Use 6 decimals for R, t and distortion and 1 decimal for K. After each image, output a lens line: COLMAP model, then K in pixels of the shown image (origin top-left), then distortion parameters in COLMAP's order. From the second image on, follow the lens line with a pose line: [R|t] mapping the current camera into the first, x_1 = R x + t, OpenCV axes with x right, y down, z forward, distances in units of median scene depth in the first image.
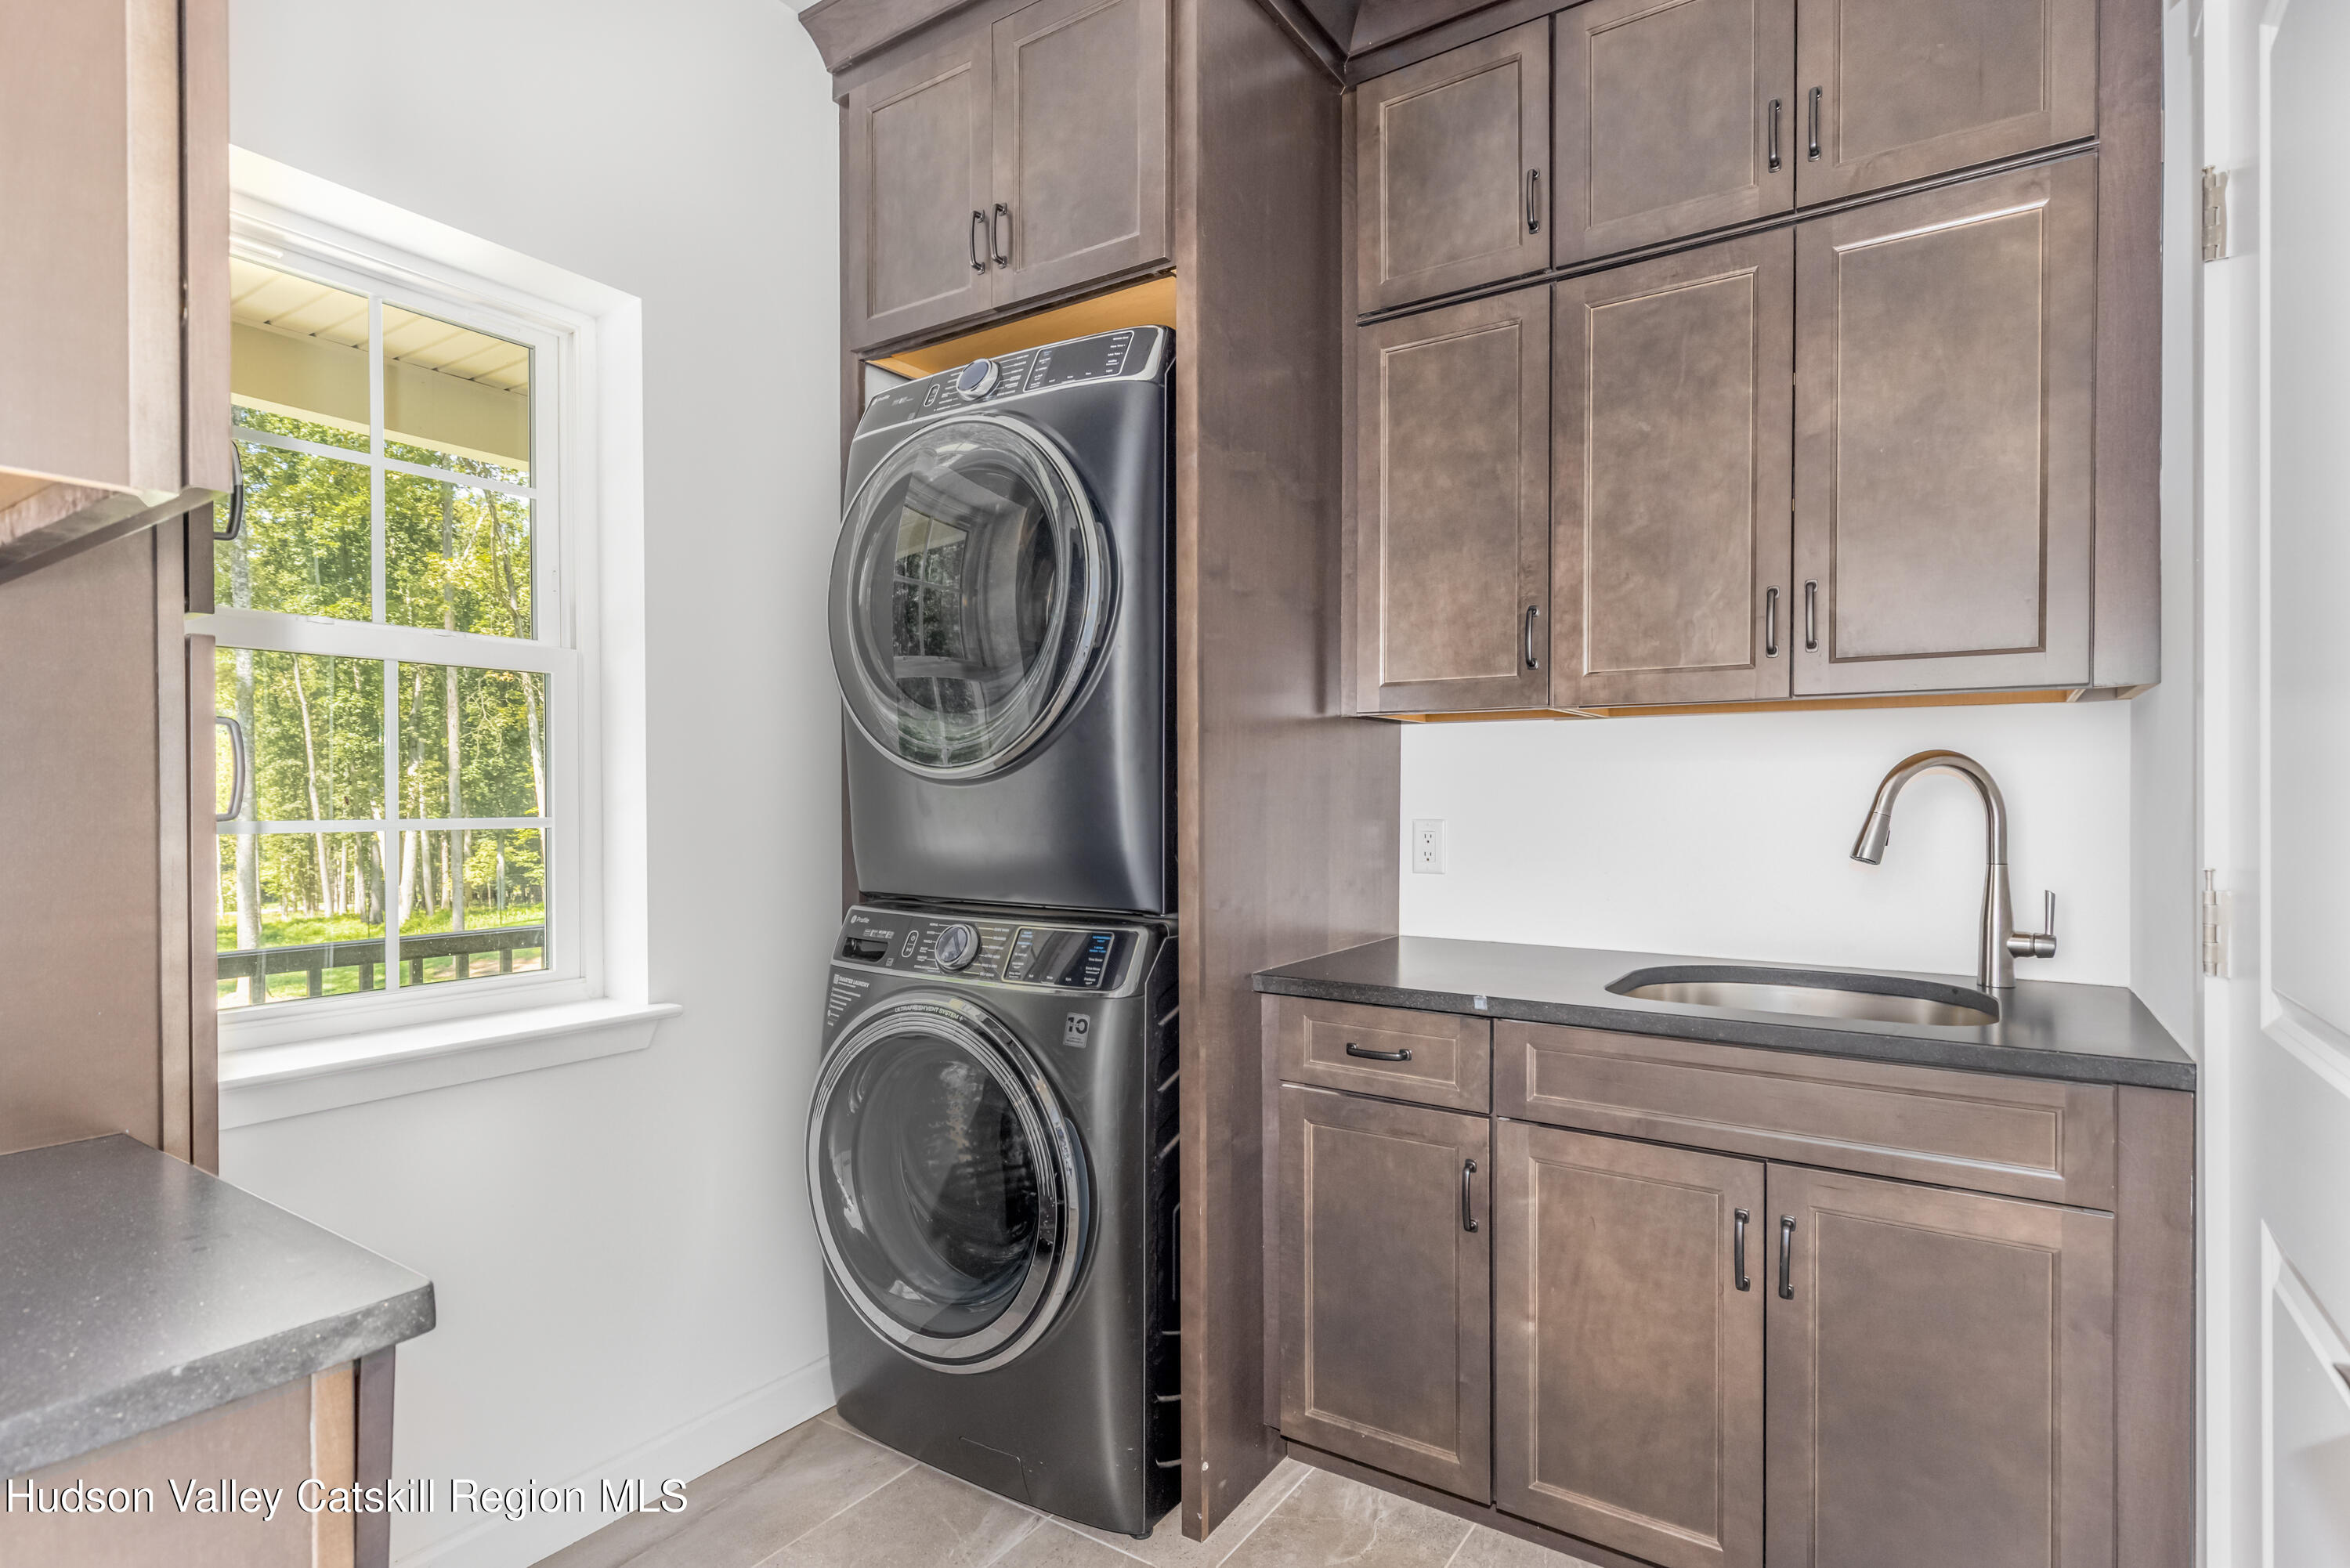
lens RADIAL K [[1189.4, 0, 1175.7], [0, 1189.4, 790.9], [0, 0, 1]] dist [0.000826, -0.000014]
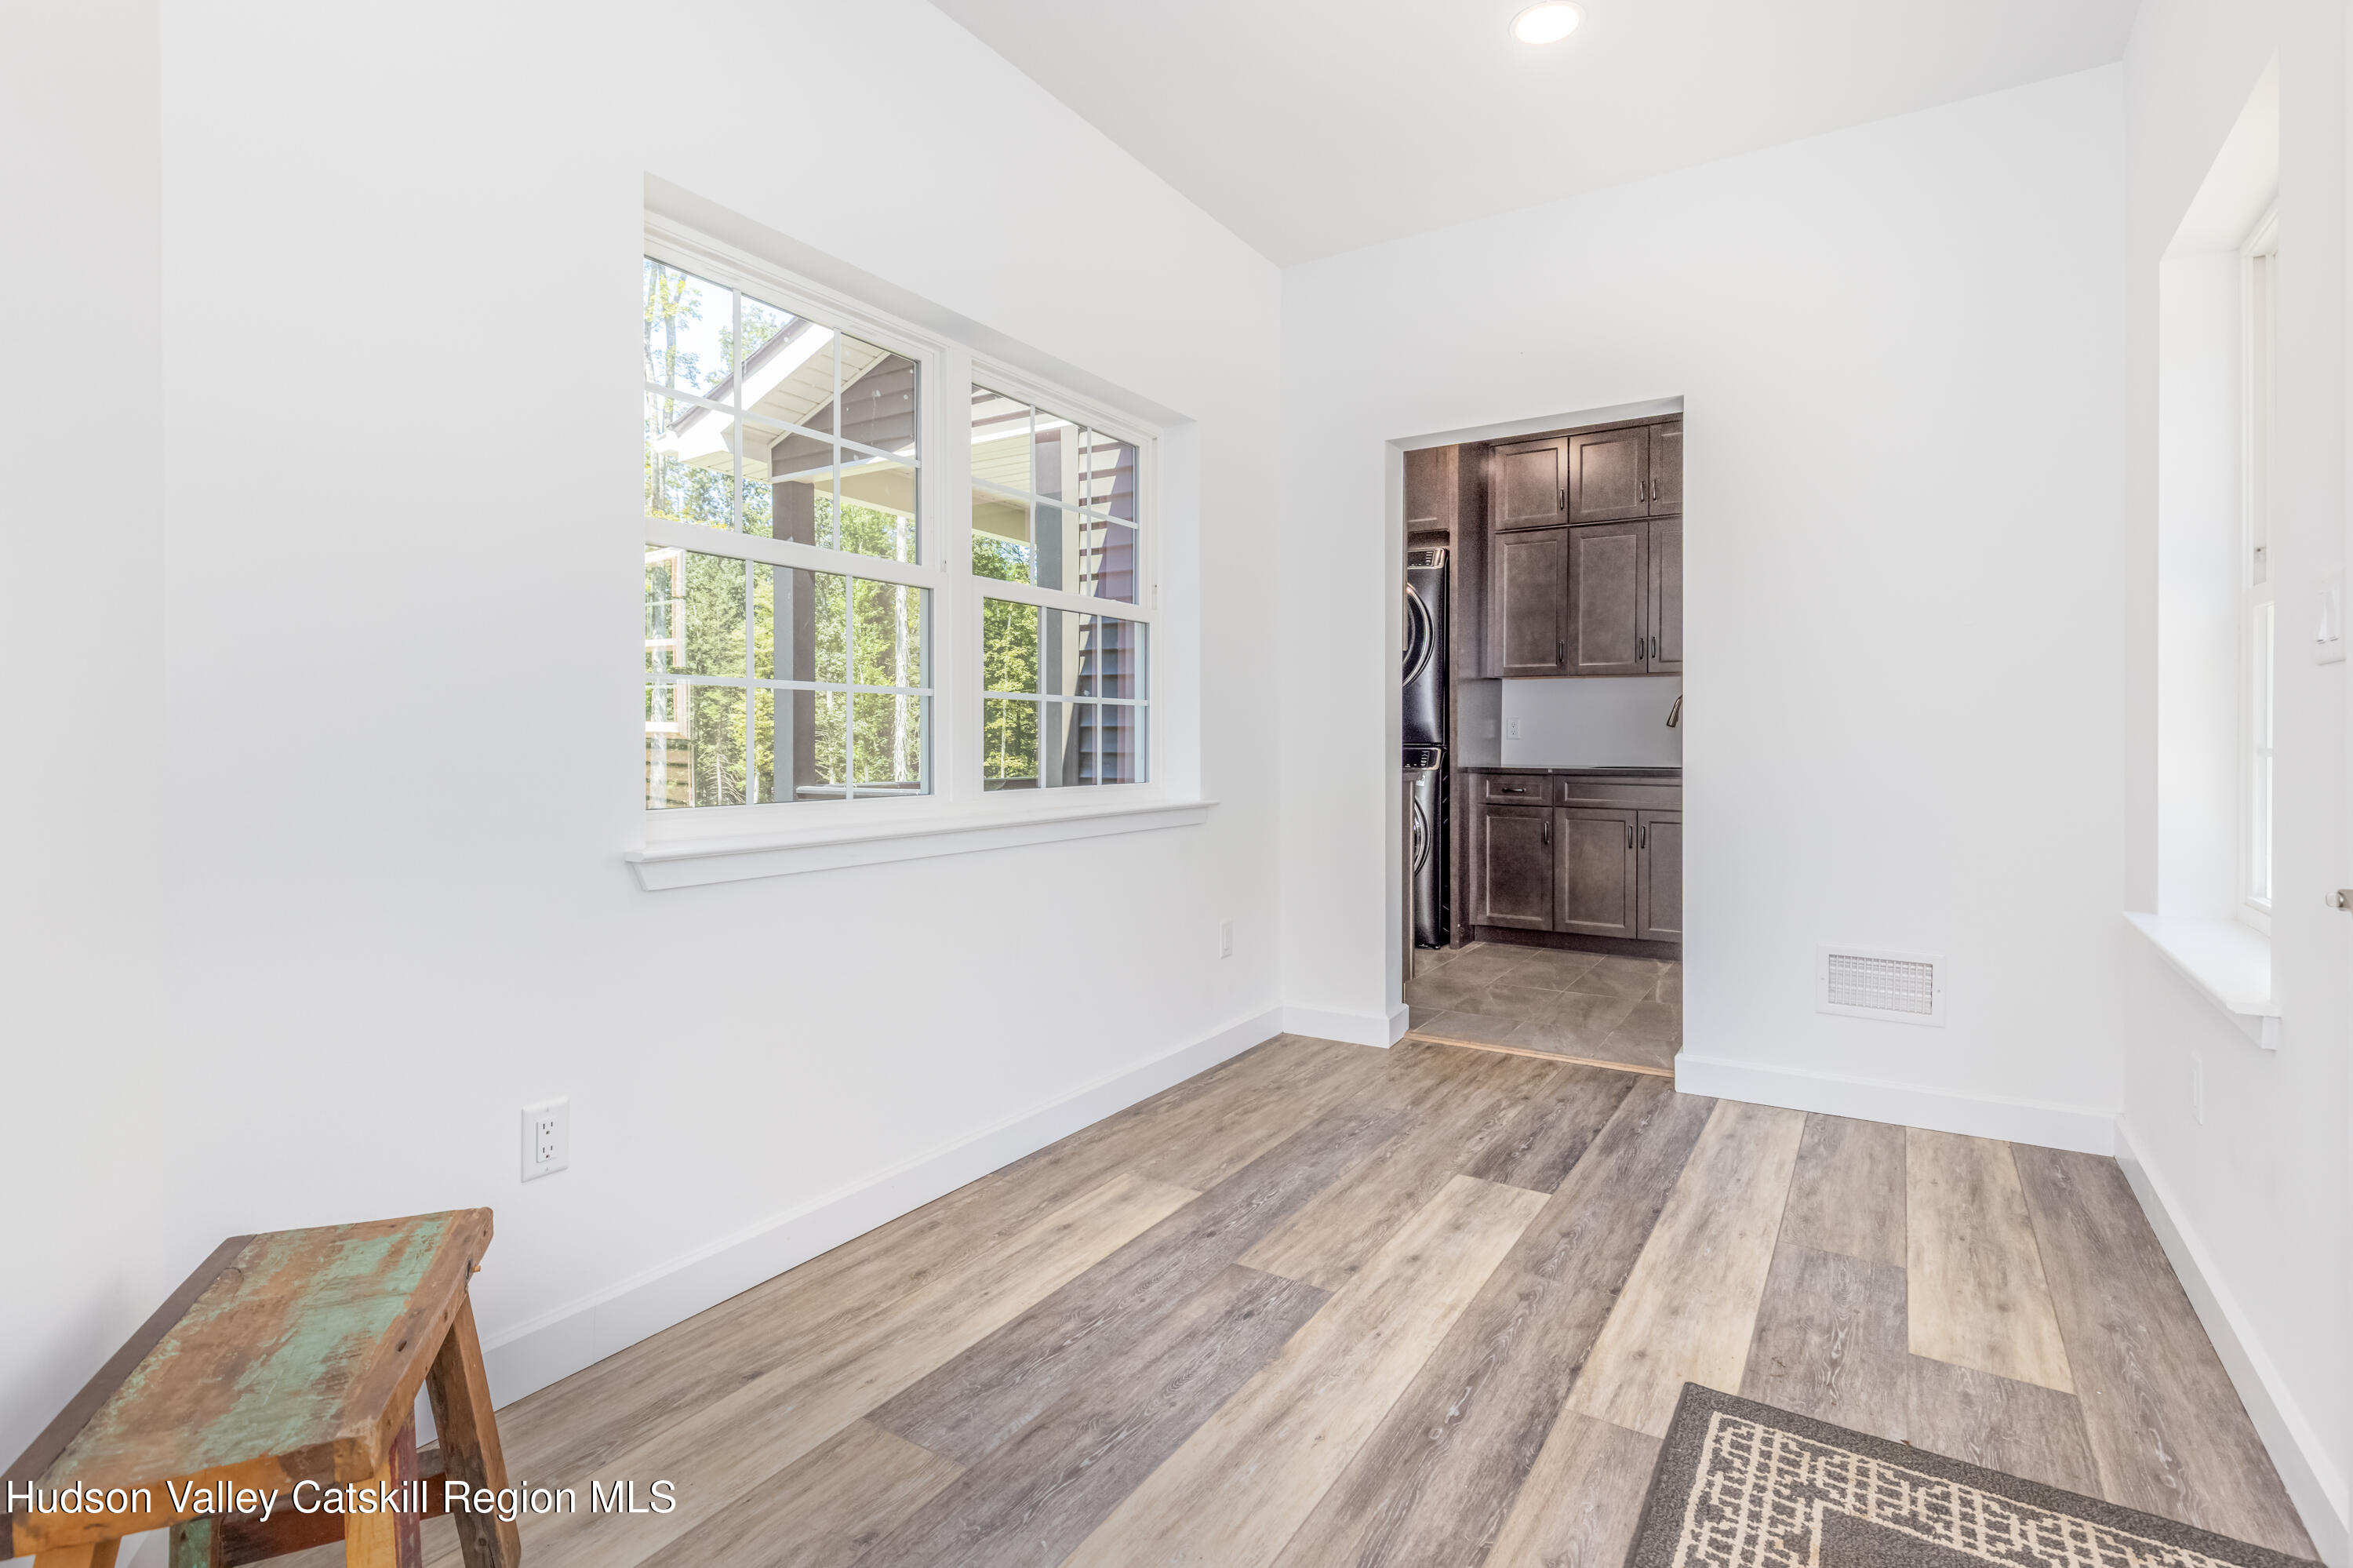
lens RADIAL K [[1109.7, 0, 1184.1], [0, 1109.7, 732.6], [0, 0, 1]] dist [0.005287, -0.000422]
pose [[0.999393, 0.001450, 0.034795, -0.778906], [-0.001306, 0.999990, -0.004172, 0.088889], [-0.034800, 0.004124, 0.999386, -1.820947]]
